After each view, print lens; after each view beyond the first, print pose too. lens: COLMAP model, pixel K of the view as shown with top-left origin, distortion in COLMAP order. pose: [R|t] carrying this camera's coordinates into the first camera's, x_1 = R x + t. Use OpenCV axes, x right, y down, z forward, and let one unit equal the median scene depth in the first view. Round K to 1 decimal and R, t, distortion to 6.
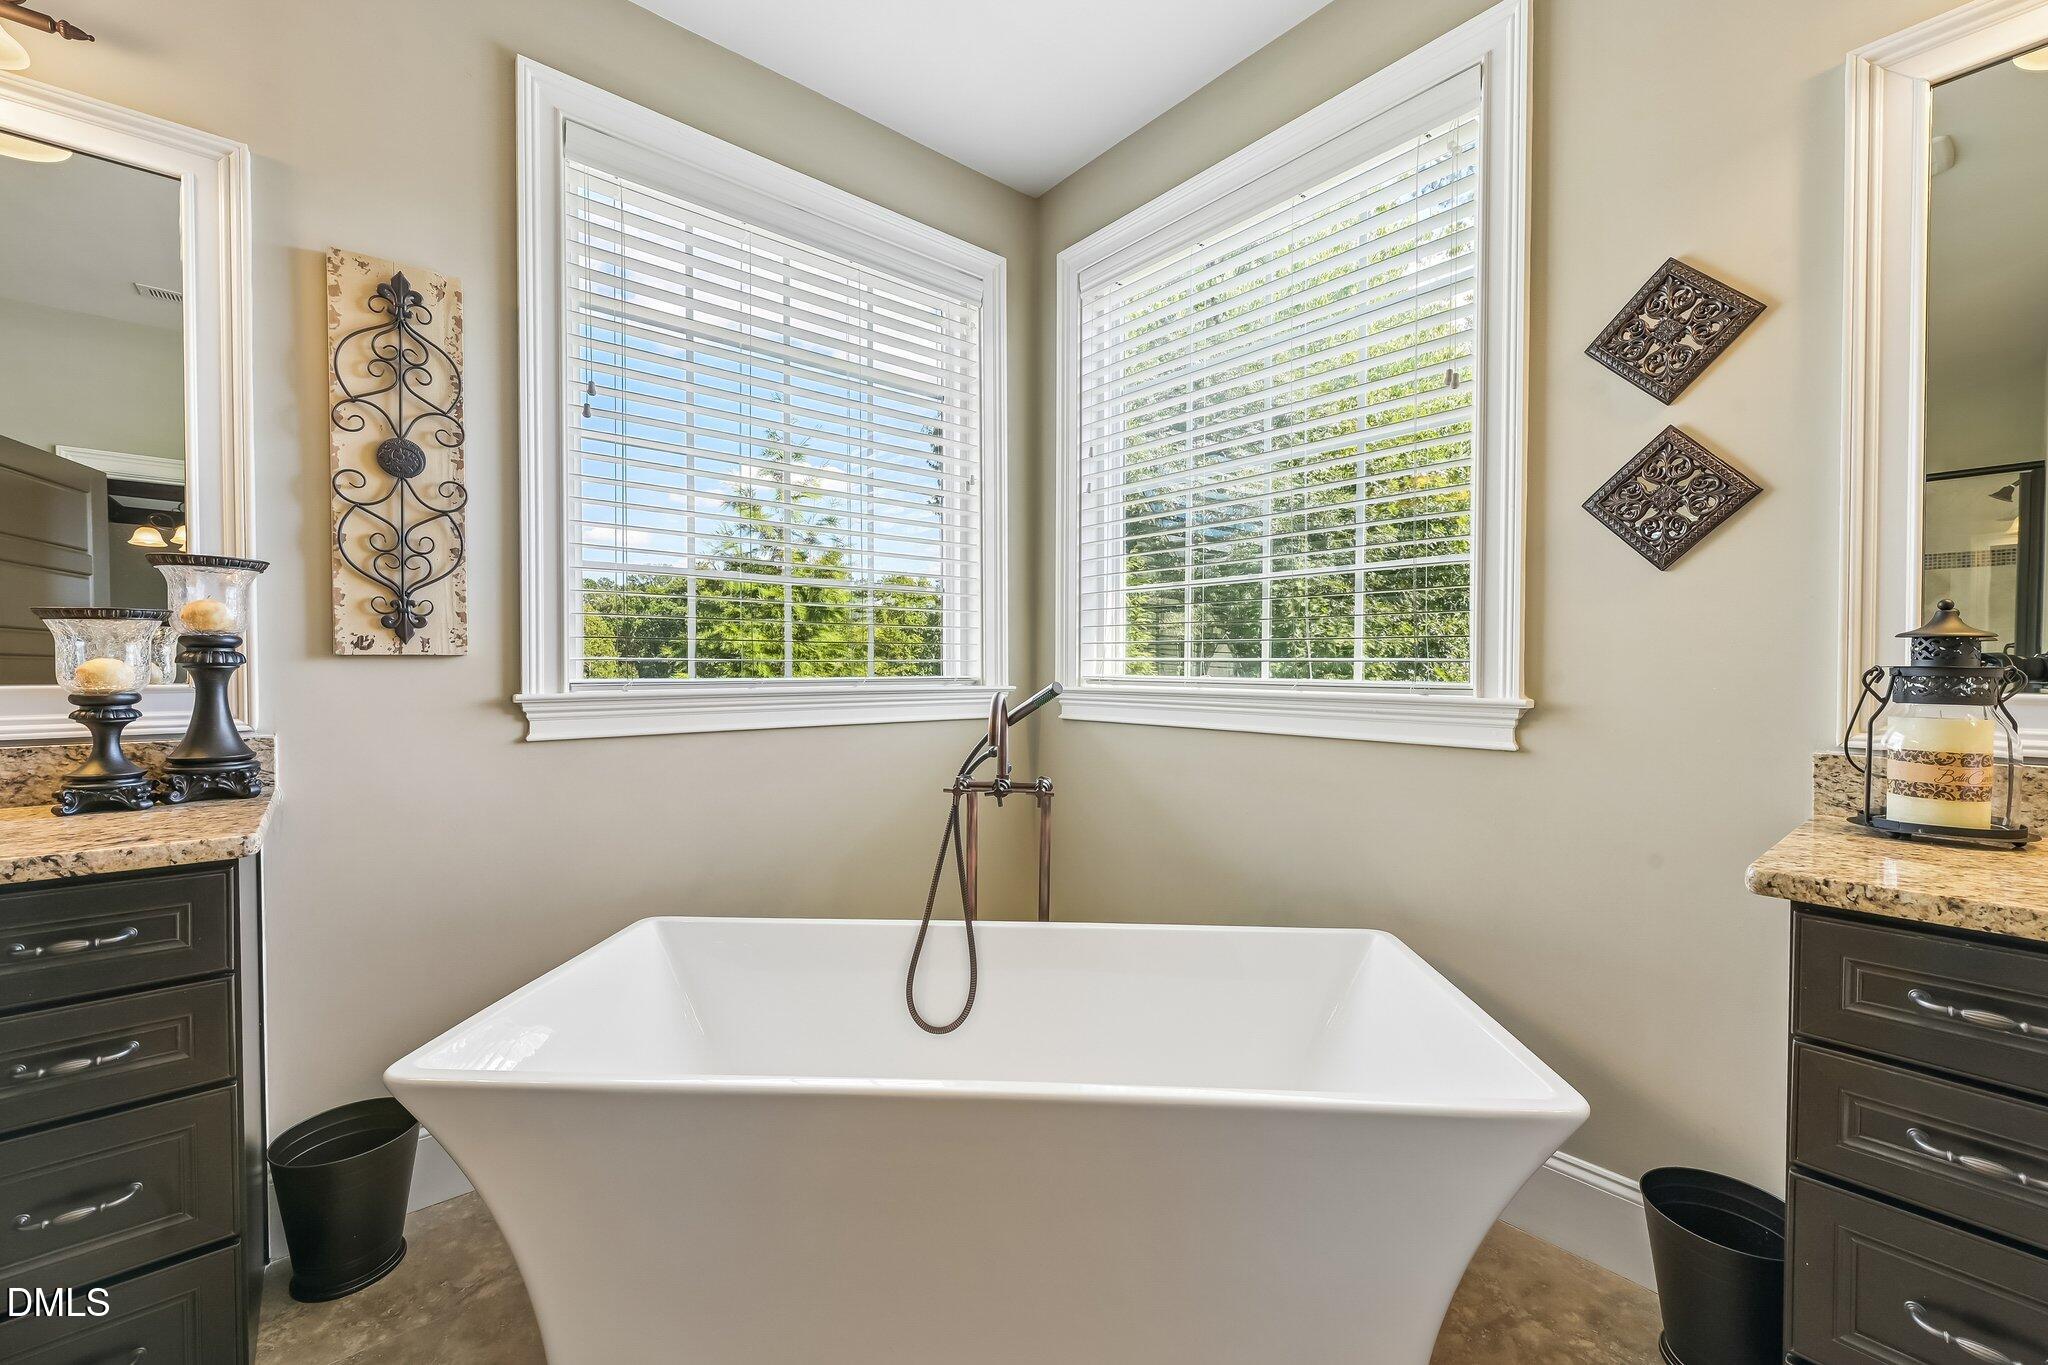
lens RADIAL K [[822.7, 0, 1023.1], [0, 822.7, 680.8], [0, 0, 1]] dist [0.002037, -0.000577]
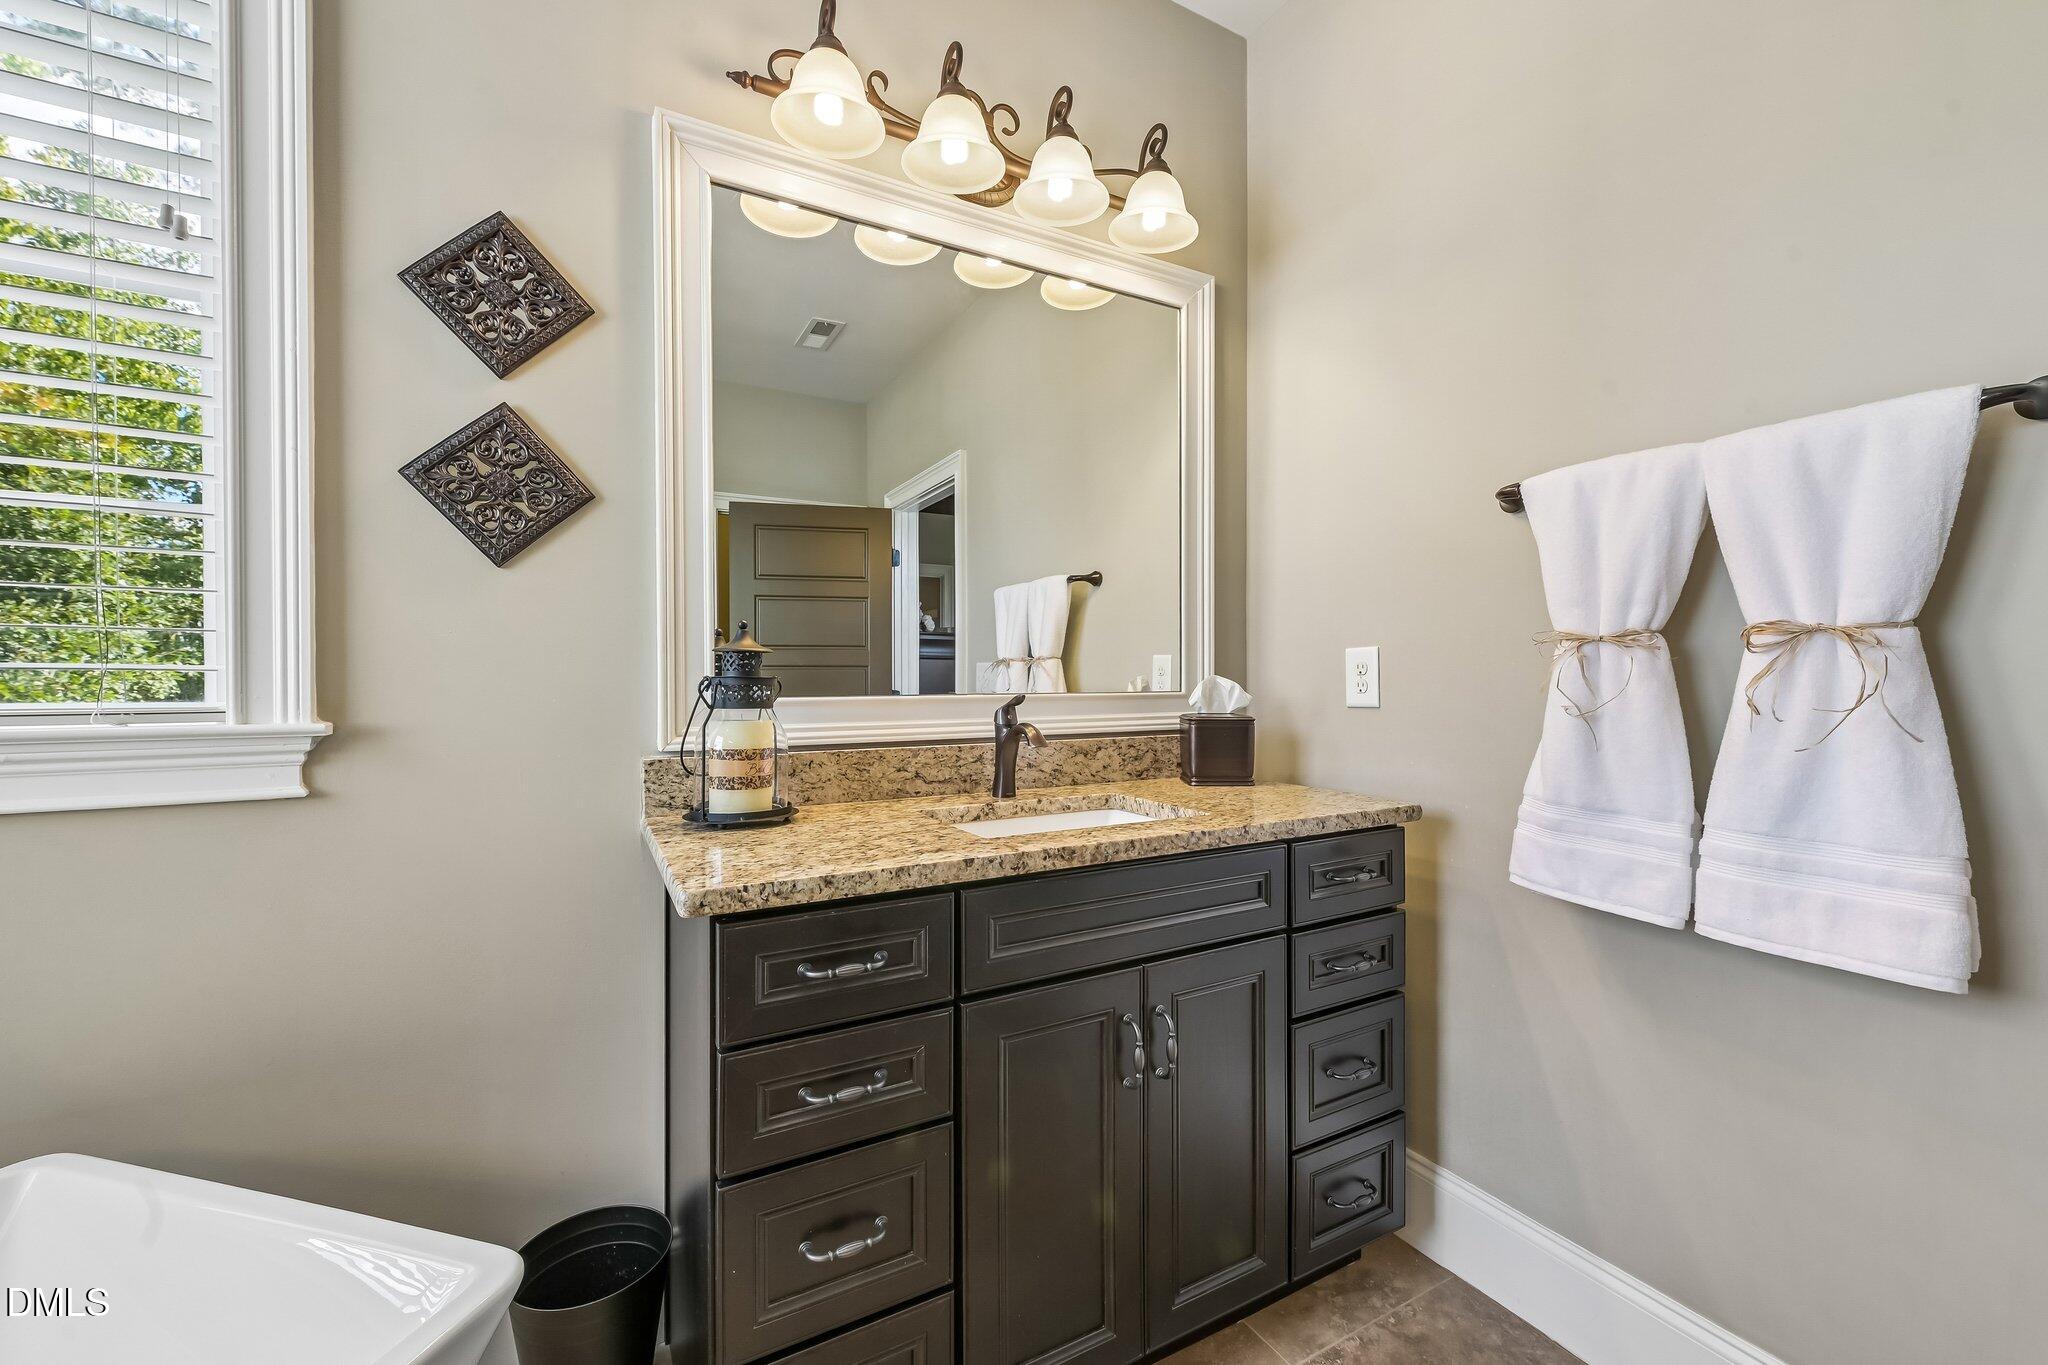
lens RADIAL K [[822.7, 0, 1023.1], [0, 822.7, 680.8], [0, 0, 1]] dist [0.002037, -0.000577]
pose [[0.189874, -0.008126, 0.981775, 0.026429], [0.019479, 0.999800, 0.004508, -0.006675], [-0.981615, 0.018268, 0.189994, 0.302310]]
